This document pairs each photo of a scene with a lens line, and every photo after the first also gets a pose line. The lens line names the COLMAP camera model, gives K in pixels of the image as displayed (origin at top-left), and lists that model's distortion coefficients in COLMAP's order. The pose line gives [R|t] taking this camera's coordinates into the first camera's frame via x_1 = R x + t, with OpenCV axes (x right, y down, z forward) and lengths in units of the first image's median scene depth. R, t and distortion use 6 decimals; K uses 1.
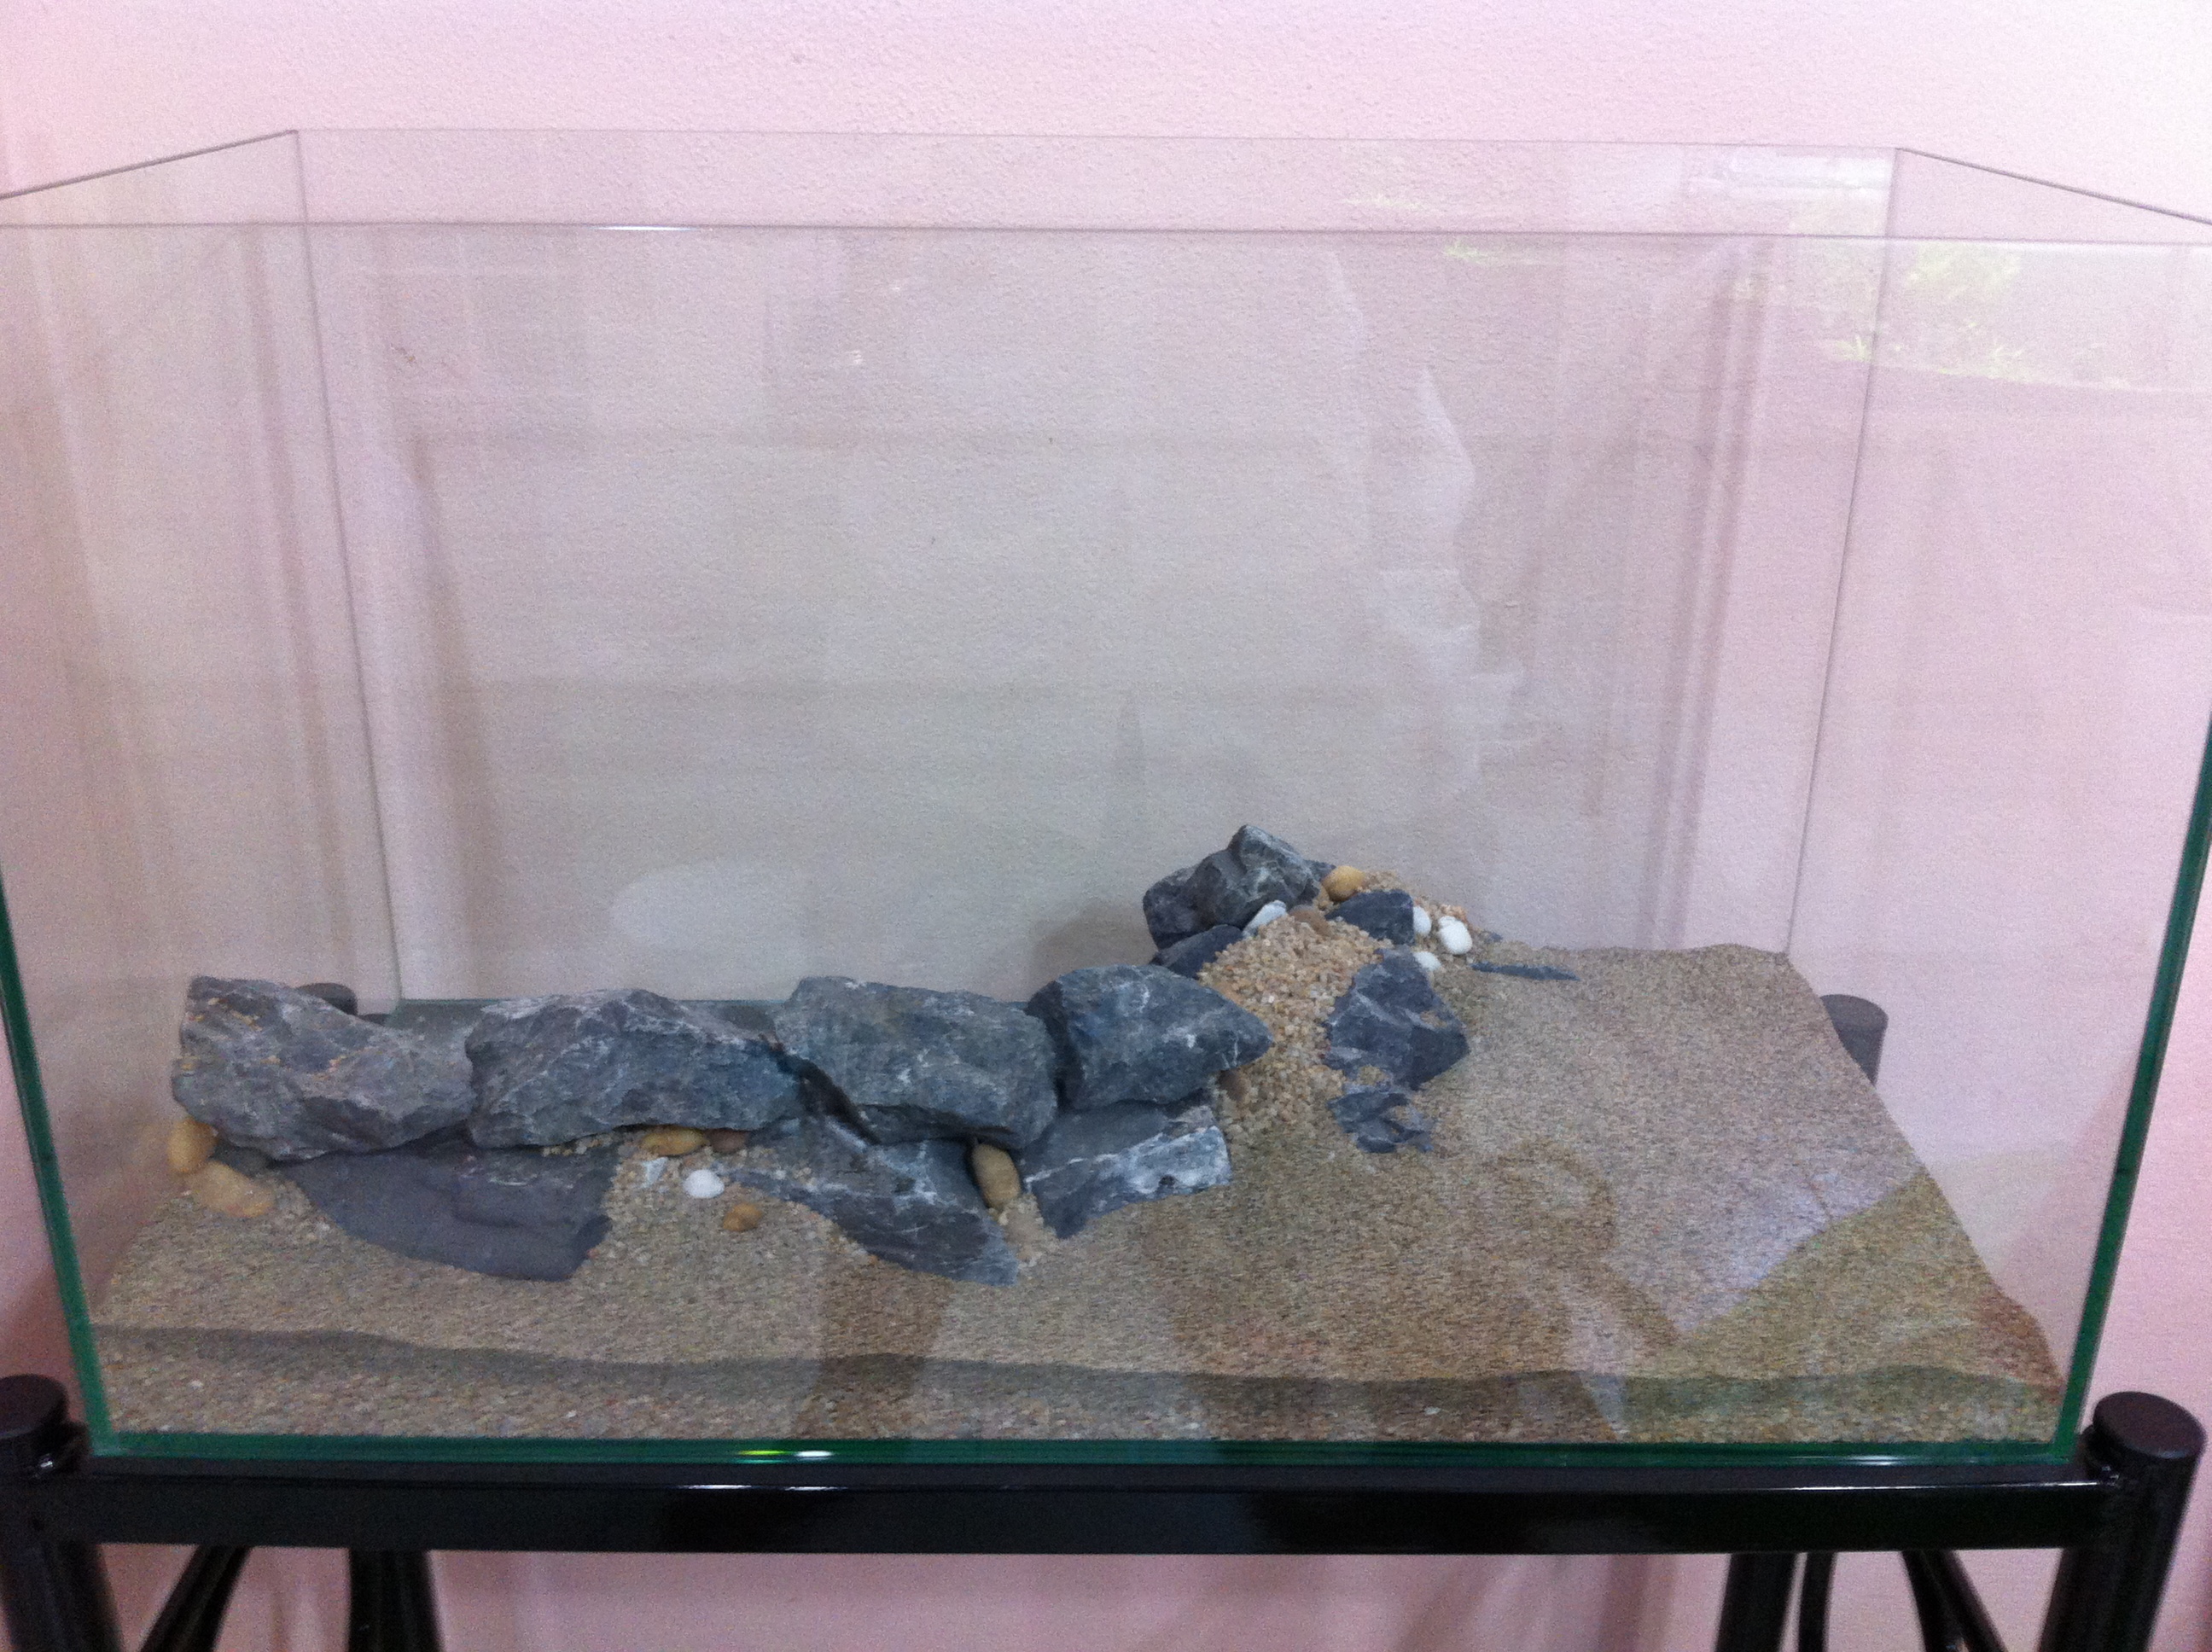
lens RADIAL K [[2258.1, 0, 1117.2], [0, 2258.1, 814.2], [0, 0, 1]] dist [-0.073778, 0.000000]
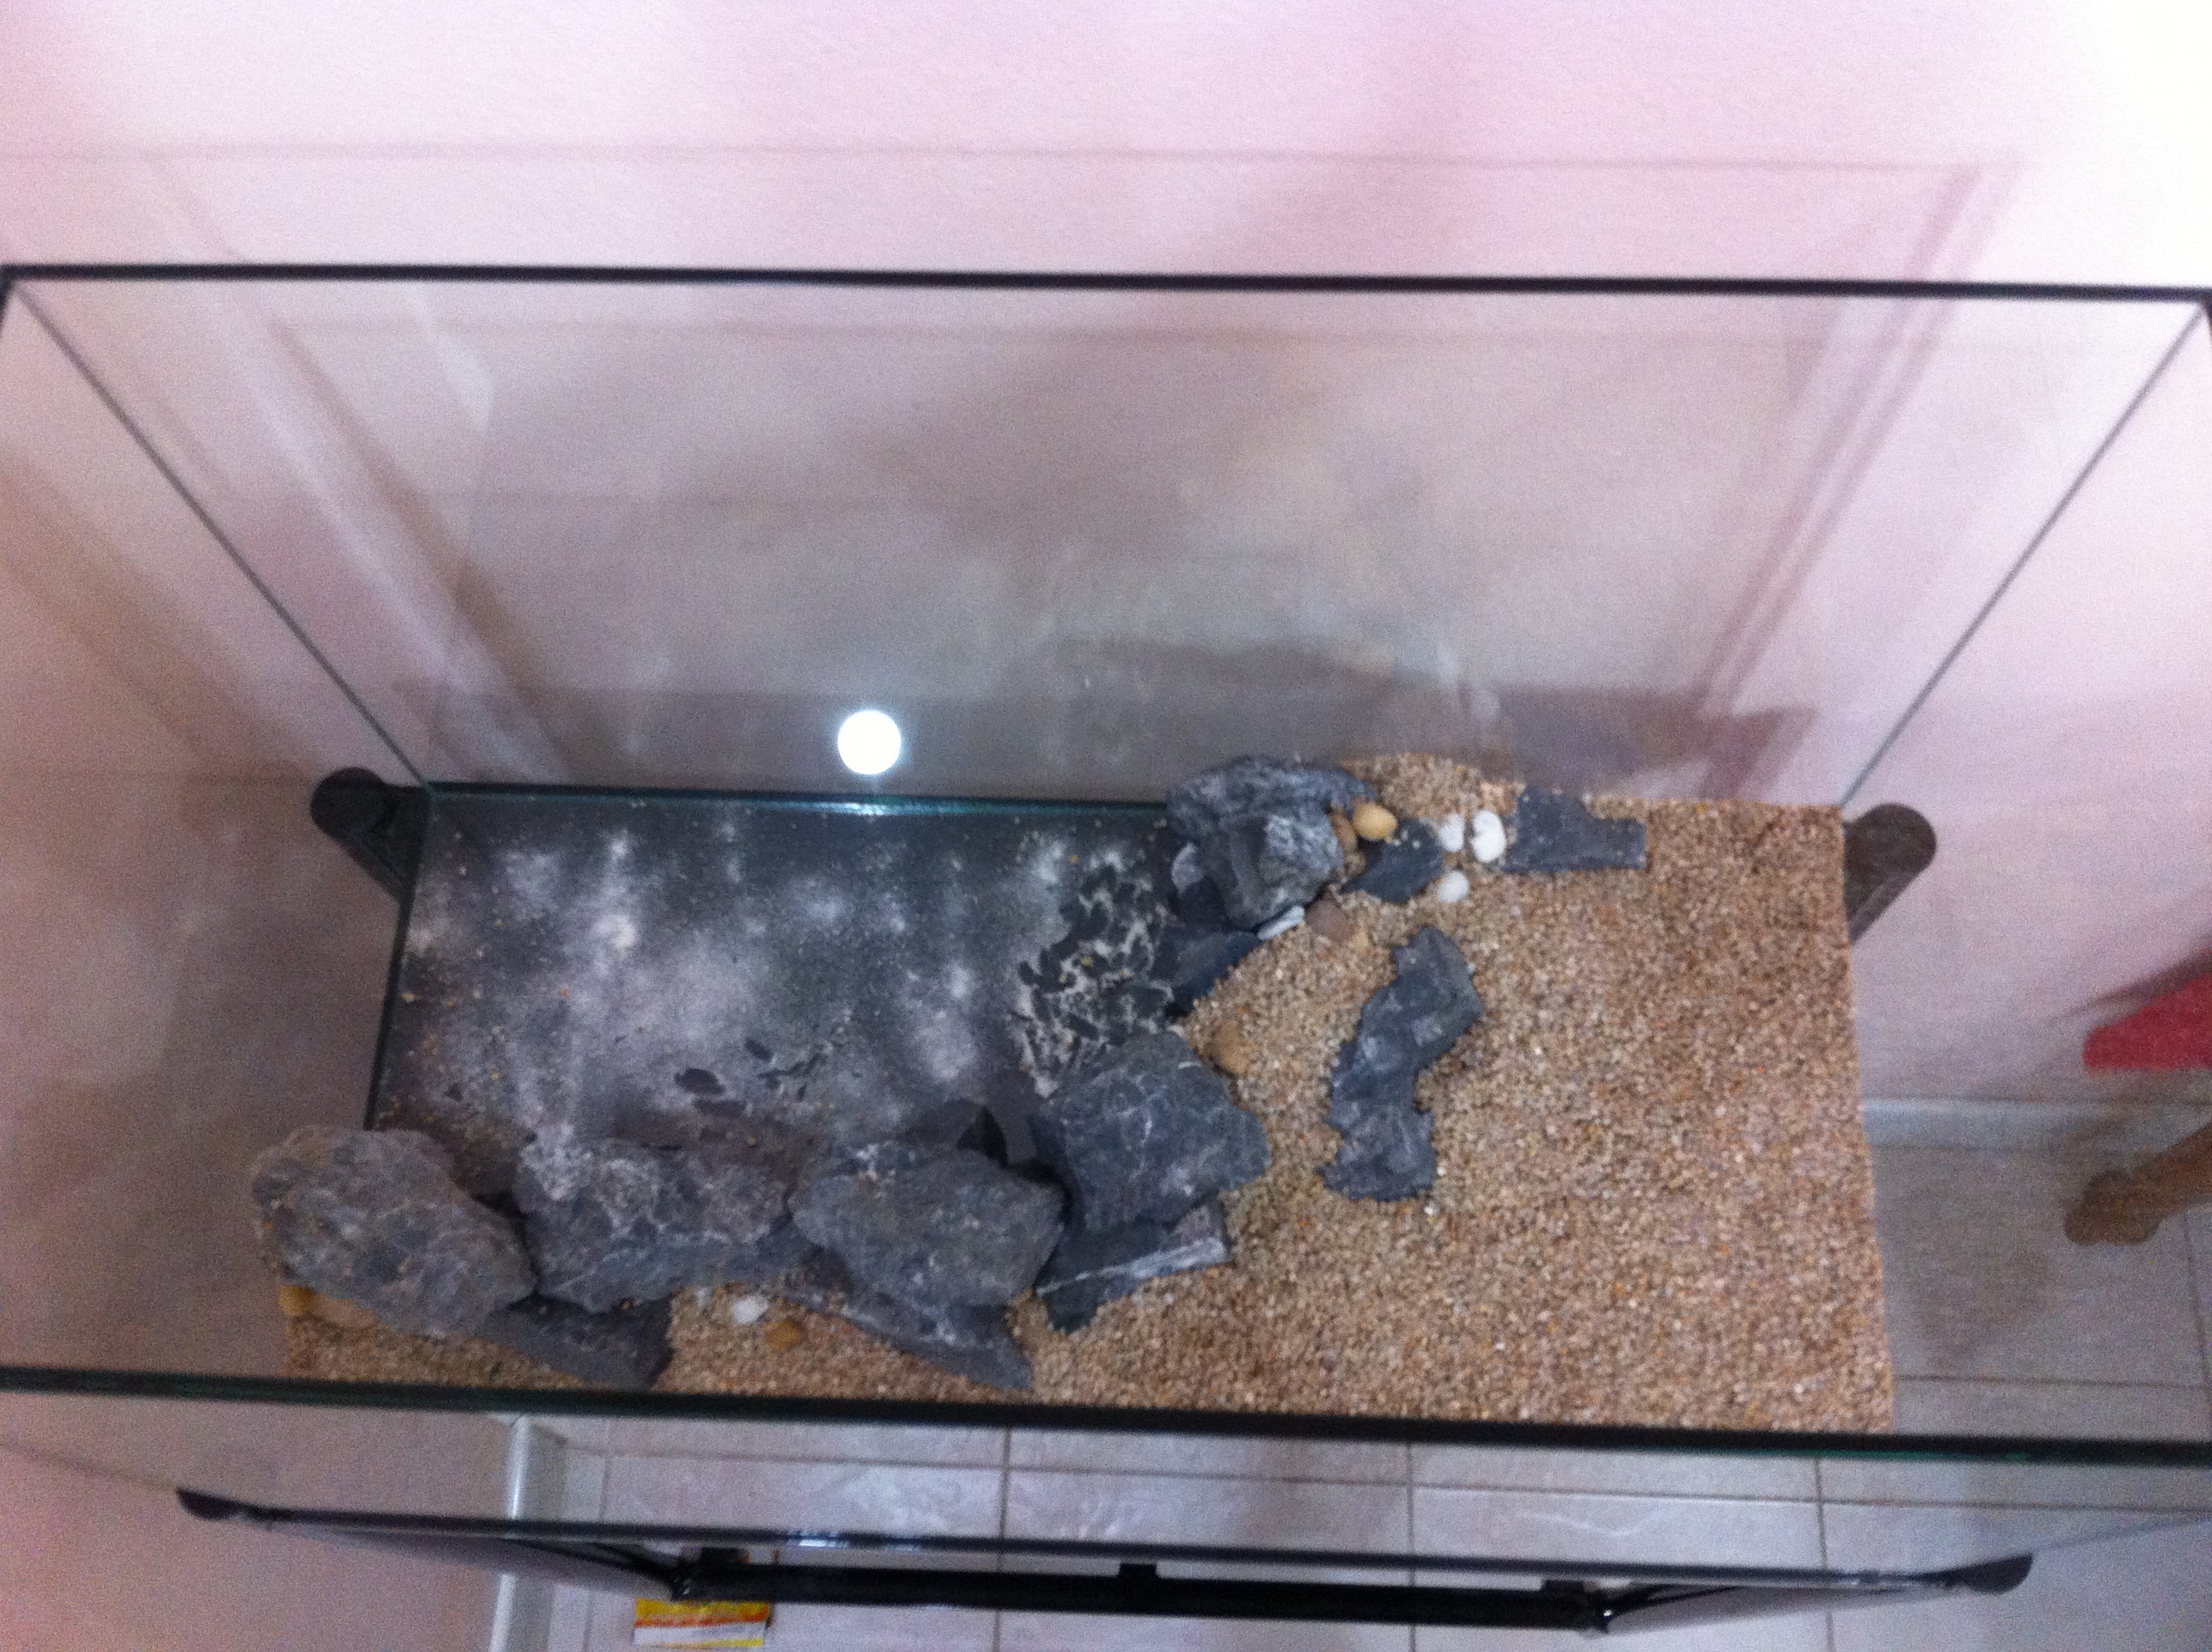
lens RADIAL K [[2258.1, 0, 1095.3], [0, 2258.1, 823.3], [0, 0, 1]] dist [-0.073778, 0.000000]
pose [[0.997679, 0.021548, -0.064587, 0.054659], [0.033076, 0.675769, 0.736371, -0.808473], [0.059513, -0.736798, 0.673488, 0.424923]]
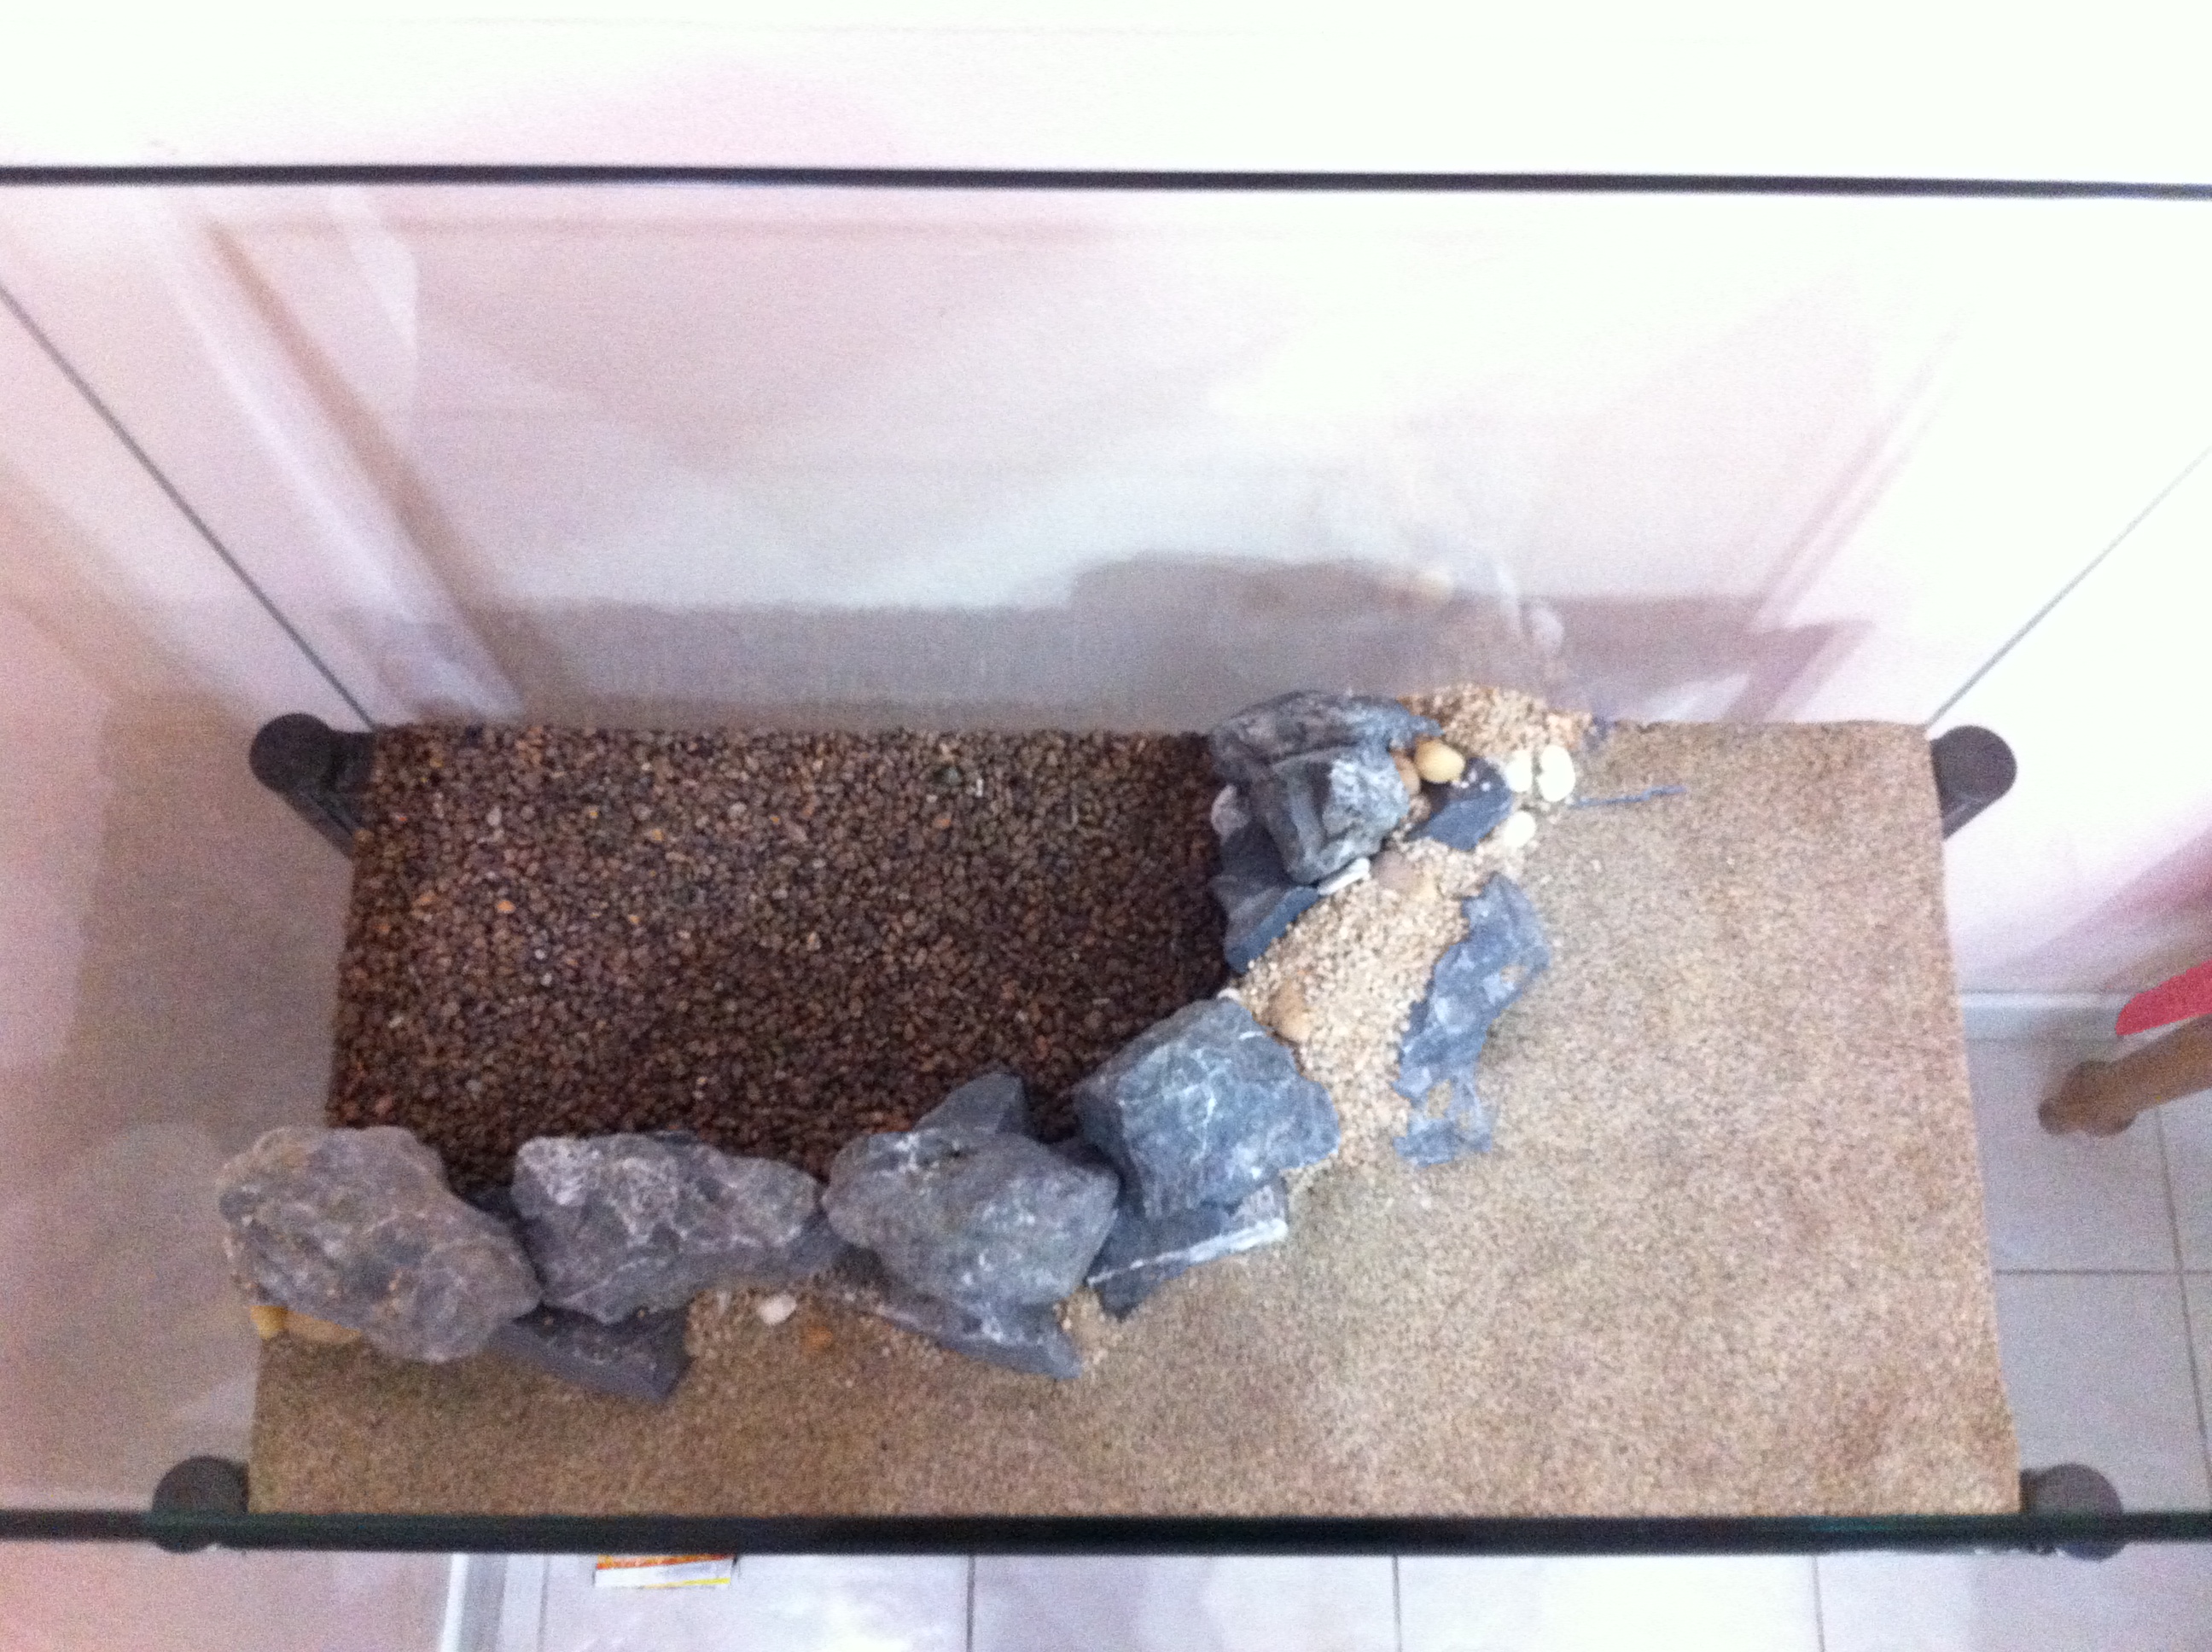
lens RADIAL K [[2258.1, 0, 1110.1], [0, 2258.1, 840.9], [0, 0, 1]] dist [-0.073778, 0.000000]
pose [[0.999985, 0.005455, -0.000925, -0.030719], [-0.002647, 0.618591, 0.785709, -0.766052], [0.004858, -0.785694, 0.618596, 0.523558]]
